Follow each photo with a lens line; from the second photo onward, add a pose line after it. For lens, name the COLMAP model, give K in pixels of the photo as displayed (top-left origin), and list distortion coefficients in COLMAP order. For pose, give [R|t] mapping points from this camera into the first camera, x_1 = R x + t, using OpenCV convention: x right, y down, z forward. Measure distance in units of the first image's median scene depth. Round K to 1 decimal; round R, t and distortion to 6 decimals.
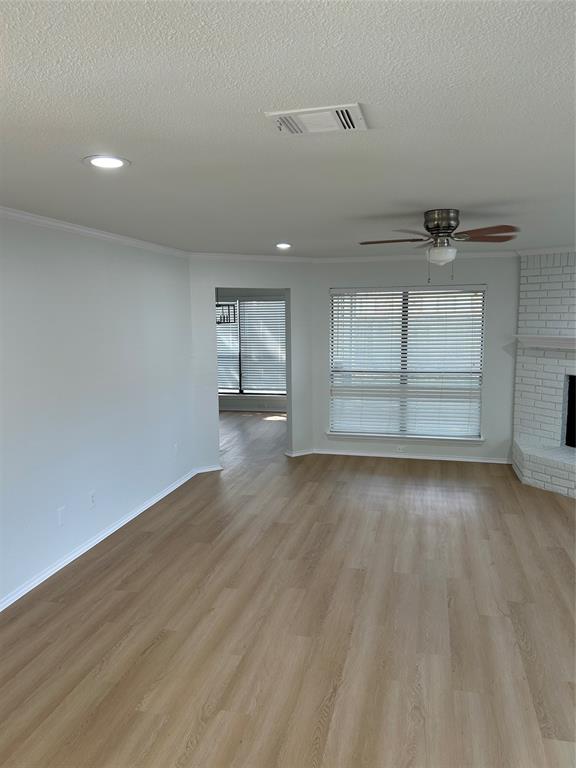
lens RADIAL K [[579.2, 0, 289.0], [0, 579.2, 384.8], [0, 0, 1]] dist [0.020302, -0.010343]
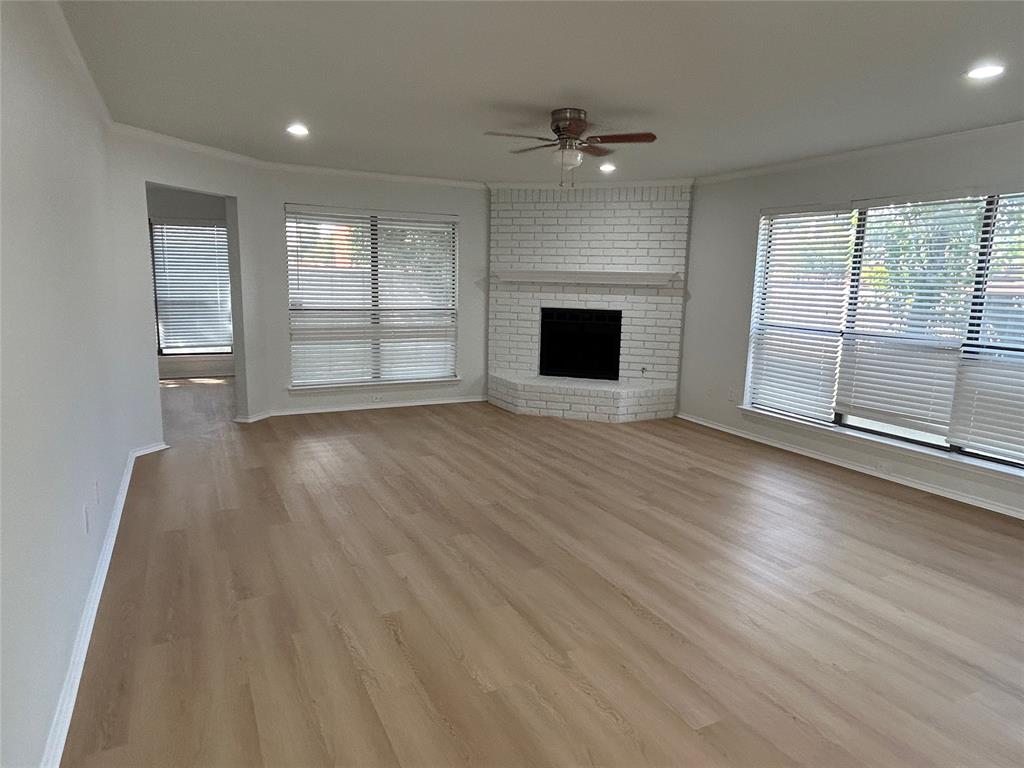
lens RADIAL K [[637.9, 0, 510.4], [0, 637.9, 383.7], [0, 0, 1]] dist [0.001401, 0.000192]
pose [[0.758074, -0.078964, 0.647371, -0.310390], [0.053994, 0.996834, 0.058363, 0.048527], [-0.649930, -0.009290, 0.759937, 0.150123]]
